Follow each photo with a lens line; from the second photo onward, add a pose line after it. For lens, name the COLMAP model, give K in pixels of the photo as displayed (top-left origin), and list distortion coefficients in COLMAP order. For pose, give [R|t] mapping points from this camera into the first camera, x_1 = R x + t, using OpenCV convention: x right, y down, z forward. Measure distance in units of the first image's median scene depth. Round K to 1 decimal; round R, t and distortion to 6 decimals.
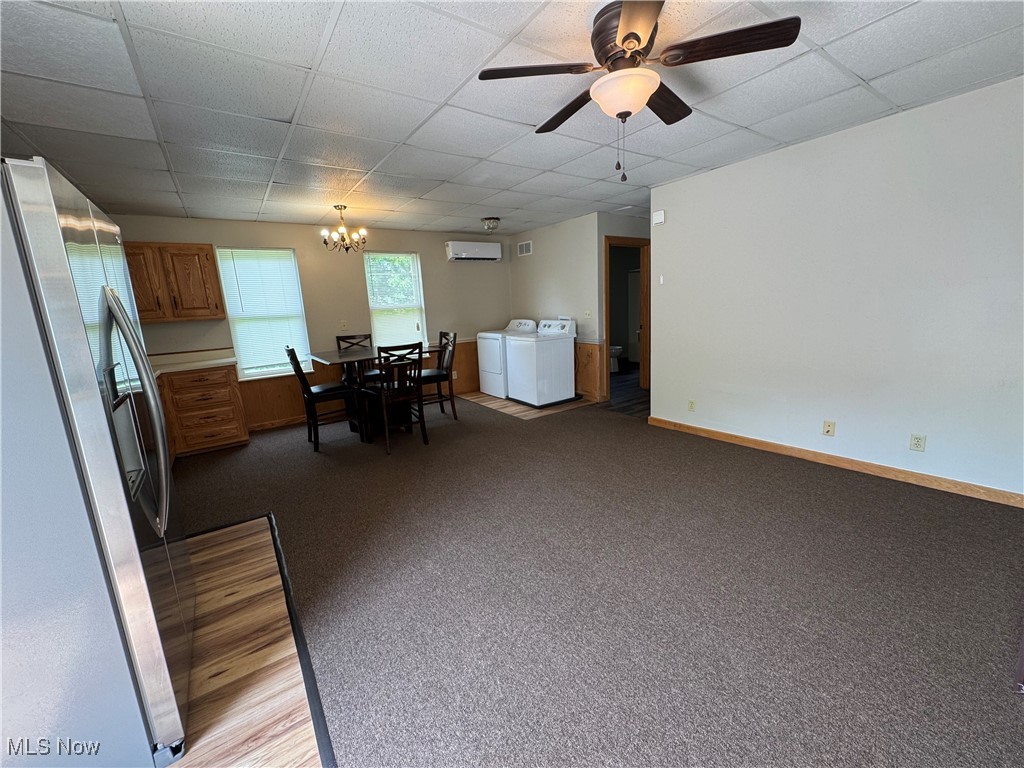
lens RADIAL K [[406.3, 0, 512.0], [0, 406.3, 384.0], [0, 0, 1]] dist [-0.001188, 0.000123]
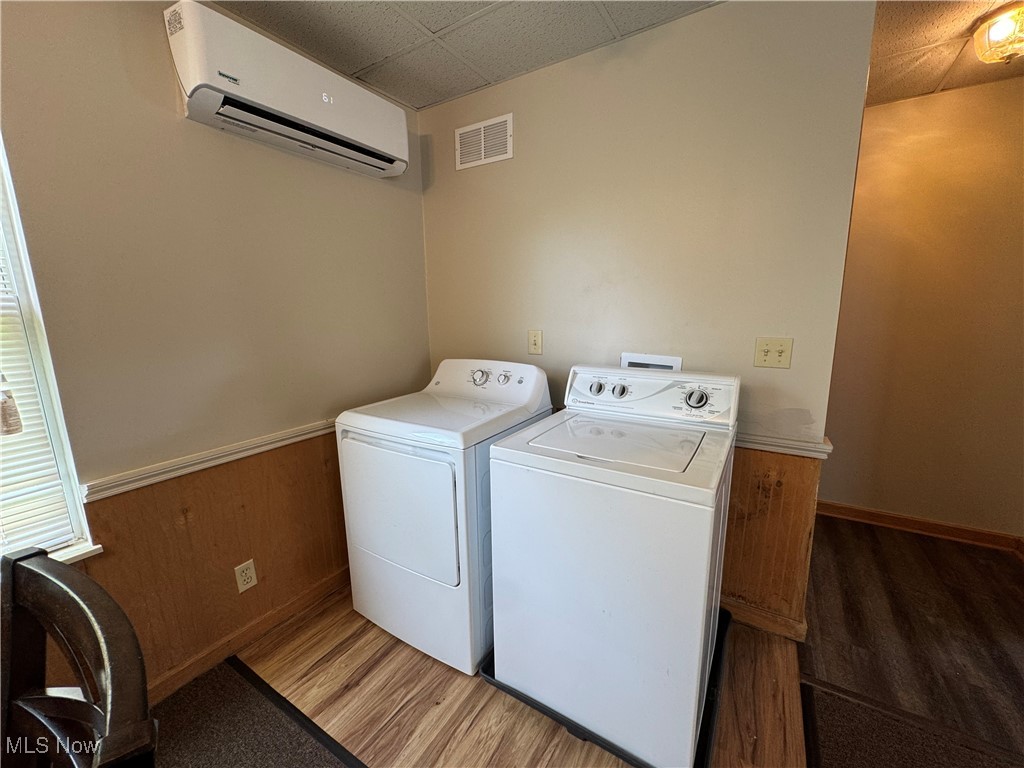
lens RADIAL K [[410.0, 0, 512.0], [0, 410.0, 384.0], [0, 0, 1]] dist [0.000259, 0.000120]
pose [[0.919200, -0.041881, 0.391557, -0.095557], [0.052491, 0.998486, -0.016428, -0.151561], [-0.390276, 0.035653, 0.920007, 0.789194]]
